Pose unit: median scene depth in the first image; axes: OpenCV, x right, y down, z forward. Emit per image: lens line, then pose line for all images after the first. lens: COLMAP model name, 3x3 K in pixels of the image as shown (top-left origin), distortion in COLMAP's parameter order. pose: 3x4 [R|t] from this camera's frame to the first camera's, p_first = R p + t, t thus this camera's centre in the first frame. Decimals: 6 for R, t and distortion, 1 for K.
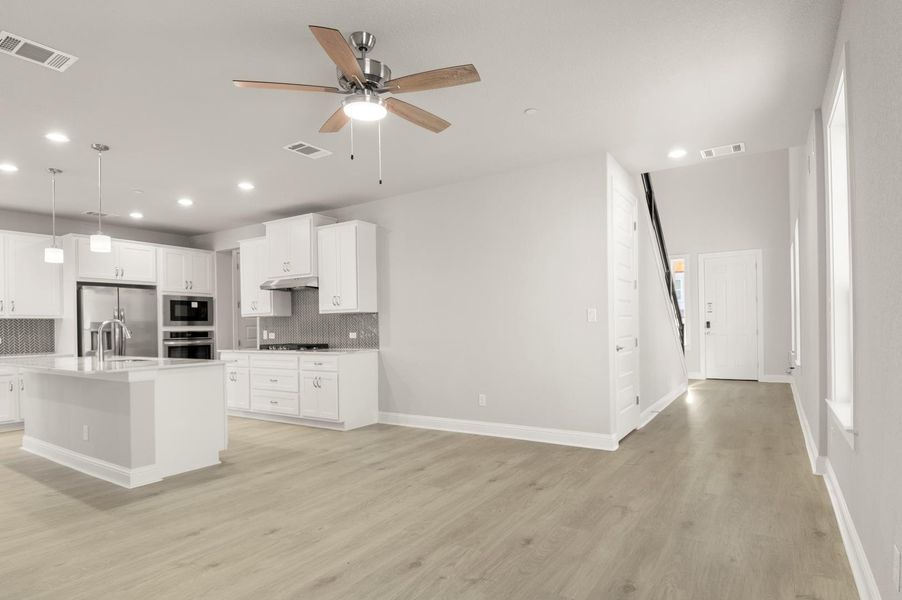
lens RADIAL K [[483.7, 0, 467.0], [0, 483.7, 326.3], [0, 0, 1]] dist [0.036223, -0.046404]
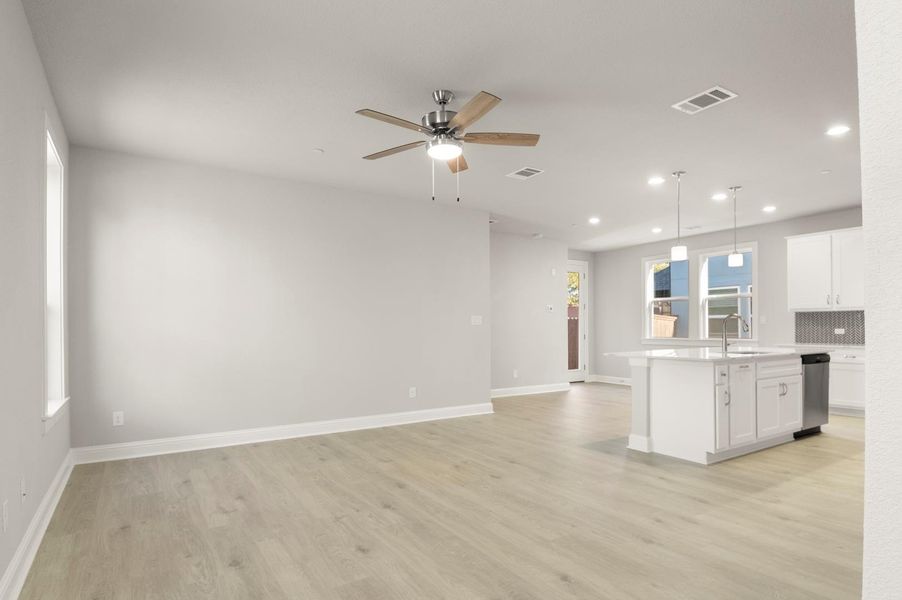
lens RADIAL K [[490.6, 0, 466.1], [0, 490.6, 330.0], [0, 0, 1]] dist [0.004685, -0.000282]
pose [[-0.412433, 0.023369, -0.910688, 0.385181], [0.015081, 0.999709, 0.018823, -0.005922], [0.910863, -0.005970, -0.412666, 0.663873]]
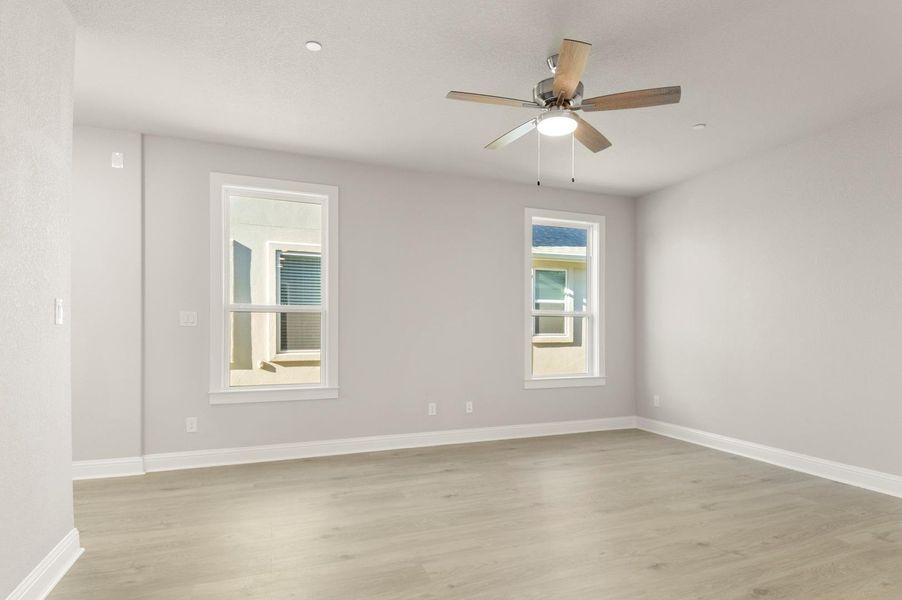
lens RADIAL K [[490.6, 0, 466.1], [0, 490.6, 330.0], [0, 0, 1]] dist [0.004685, -0.000282]
pose [[-0.809134, 0.015188, 0.587428, -0.288559], [0.010058, 0.999877, -0.011999, 0.005011], [-0.587539, -0.003801, -0.809187, 0.848168]]
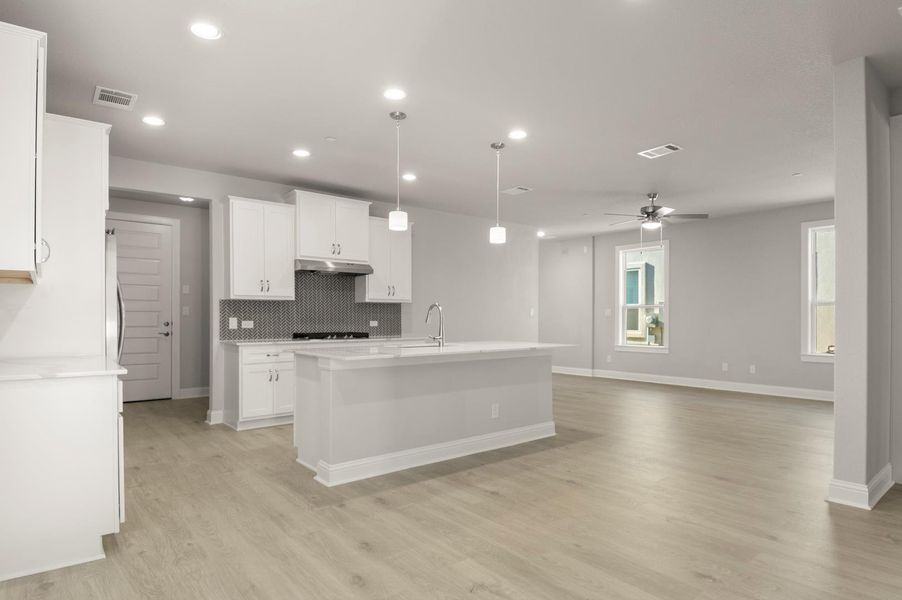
lens RADIAL K [[506.7, 0, 464.8], [0, 506.7, 318.8], [0, 0, 1]] dist [0.012046, -0.000181]
pose [[0.312363, 0.014610, 0.949850, -1.207519], [-0.006460, 0.999891, -0.013255, 0.021639], [-0.949941, -0.001996, 0.312423, 0.465571]]
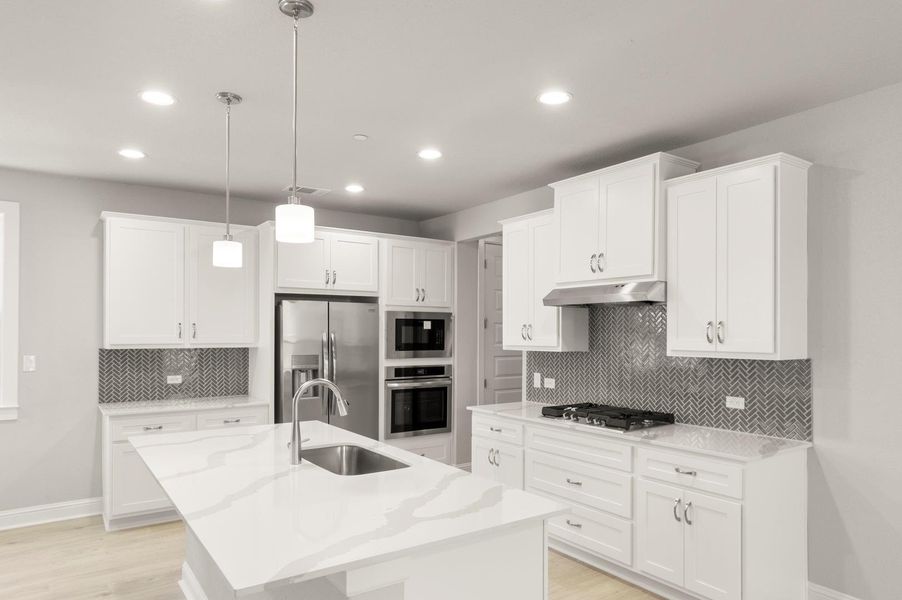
lens RADIAL K [[579.1, 0, 469.4], [0, 579.1, 328.7], [0, 0, 1]] dist [-0.003414, -0.000936]
pose [[0.926719, 0.016461, -0.375394, -0.263398], [-0.017347, 0.999849, 0.001019, -0.049676], [0.375354, 0.005568, 0.926865, 0.370891]]
